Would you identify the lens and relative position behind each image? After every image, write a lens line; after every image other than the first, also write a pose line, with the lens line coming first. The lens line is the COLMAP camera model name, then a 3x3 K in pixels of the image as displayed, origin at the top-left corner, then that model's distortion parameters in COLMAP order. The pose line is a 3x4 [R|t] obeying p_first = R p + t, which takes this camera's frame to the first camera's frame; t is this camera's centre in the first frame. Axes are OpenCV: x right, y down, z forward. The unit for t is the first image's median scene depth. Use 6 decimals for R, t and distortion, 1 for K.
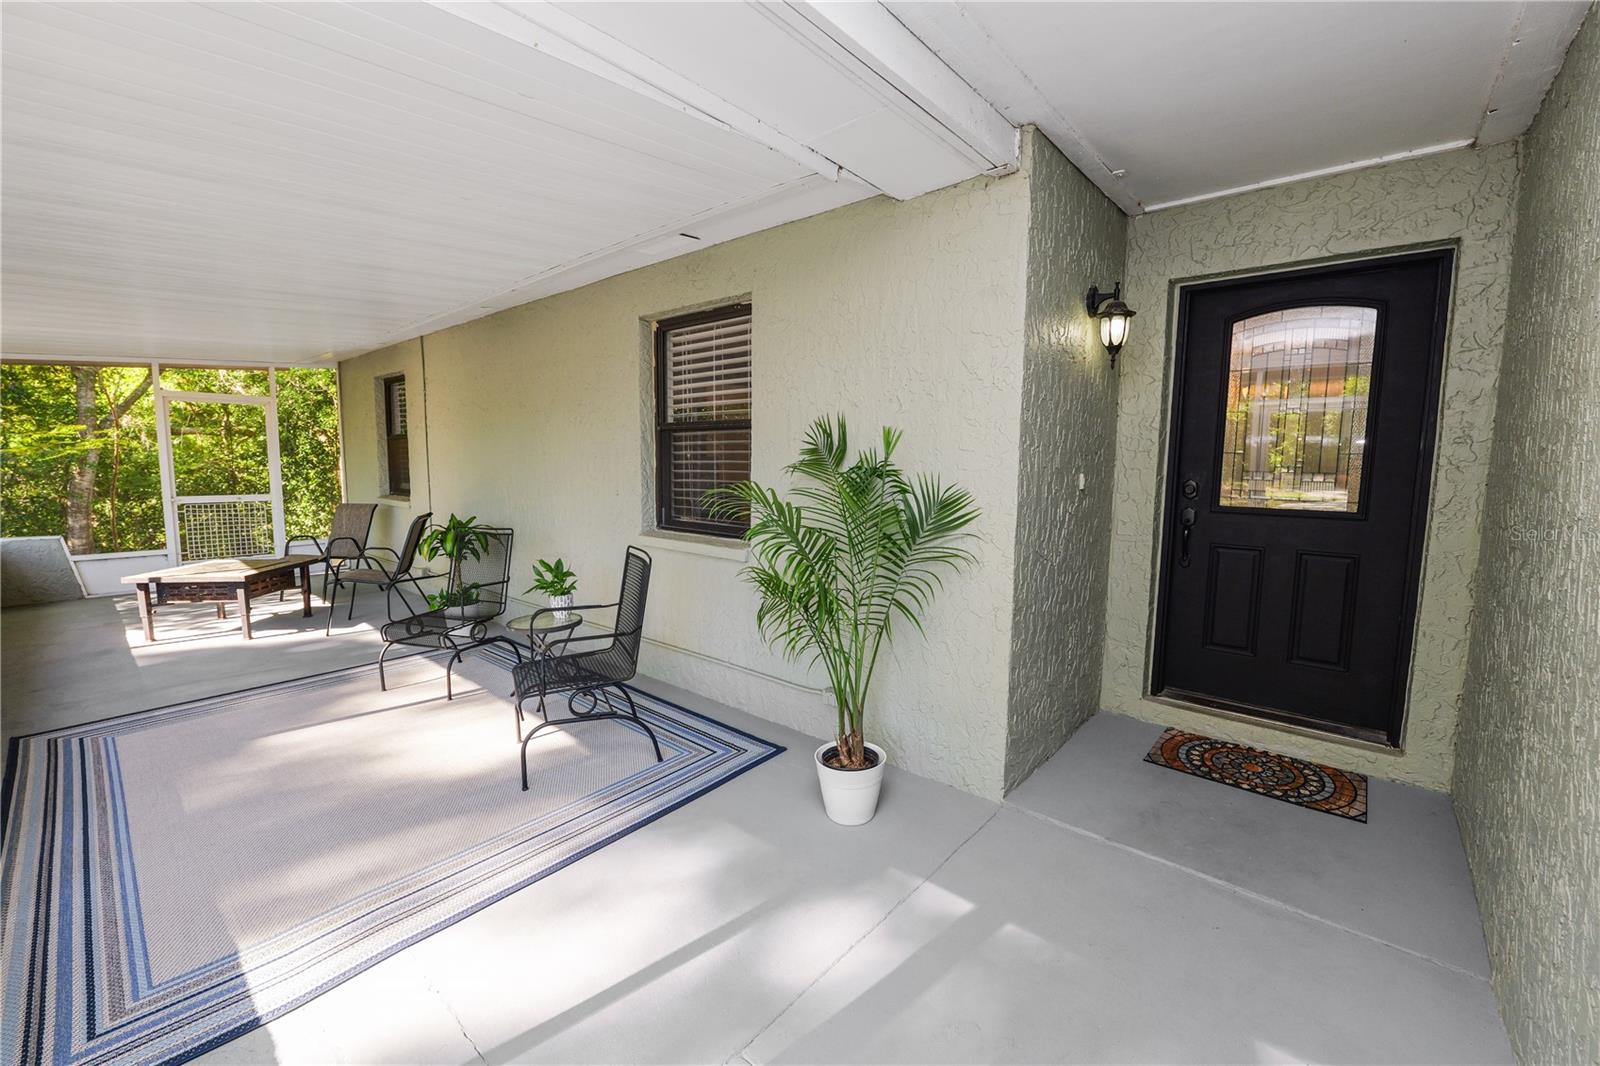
lens RADIAL K [[647.8, 0, 800.1], [0, 647.8, 529.3], [0, 0, 1]] dist [-0.009247, -0.000196]
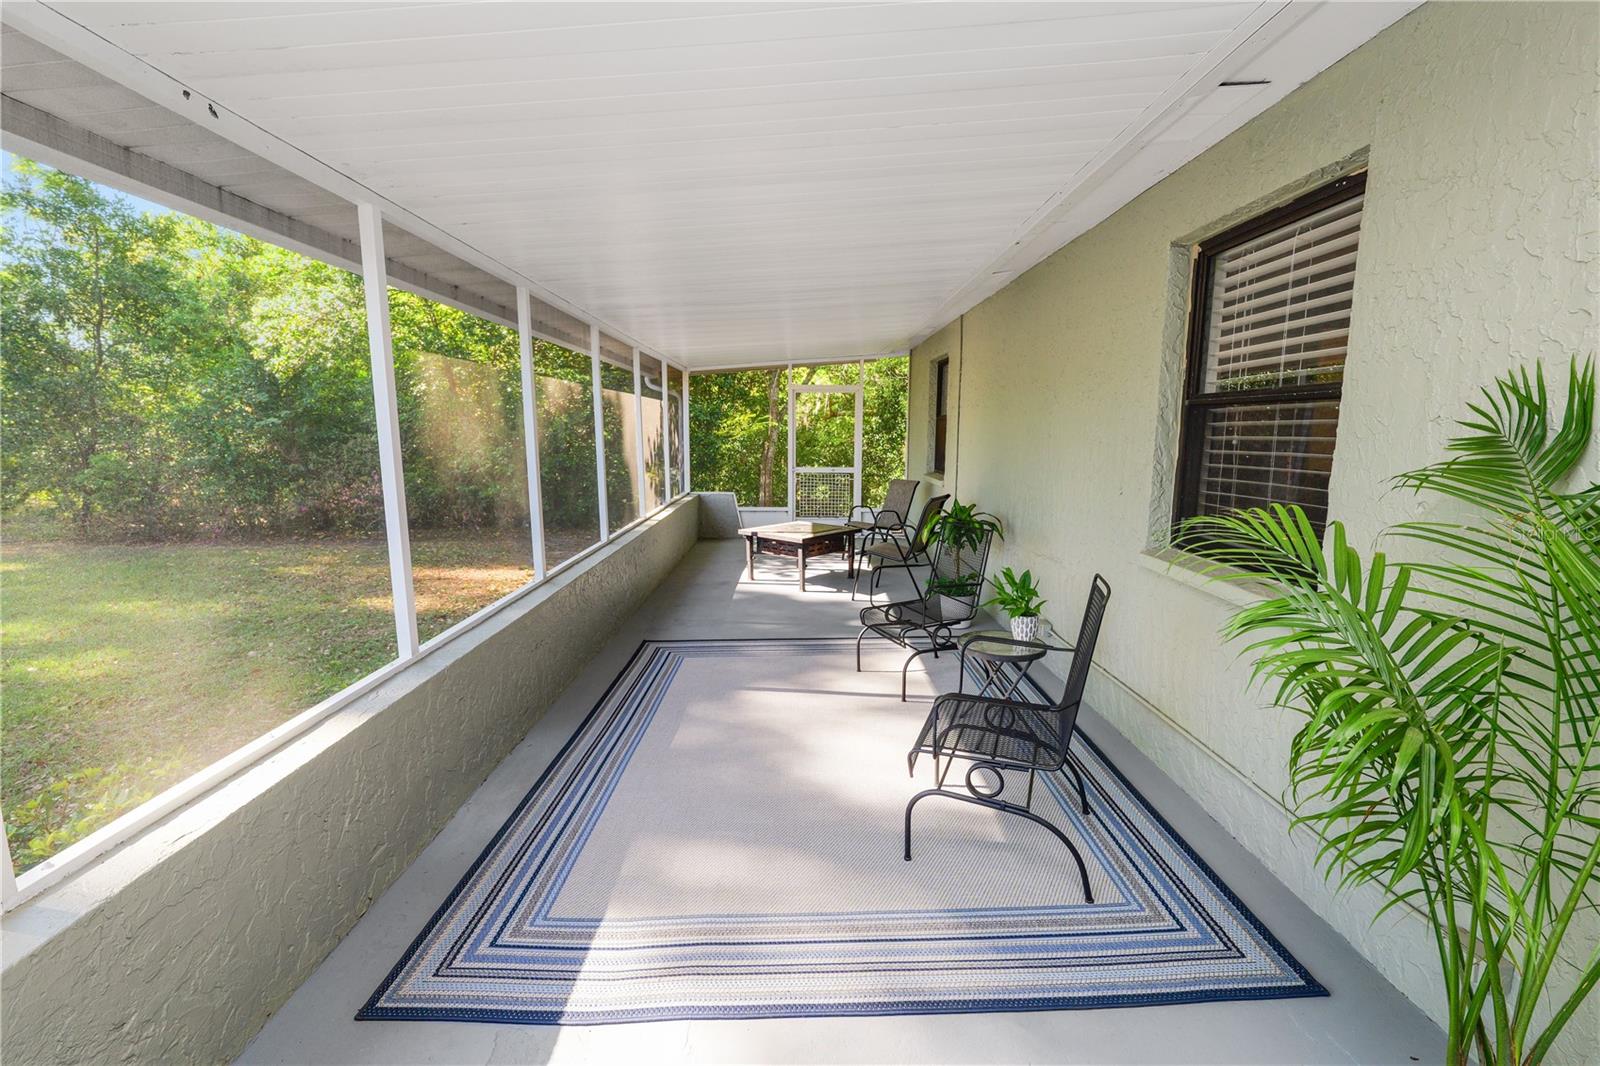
lens RADIAL K [[647.8, 0, 800.1], [0, 647.8, 529.3], [0, 0, 1]] dist [-0.009247, -0.000196]
pose [[0.661901, 0.104881, -0.742218, 0.026951], [-0.074669, 0.994464, 0.073936, -0.034301], [0.745863, 0.006483, 0.666068, 0.193811]]
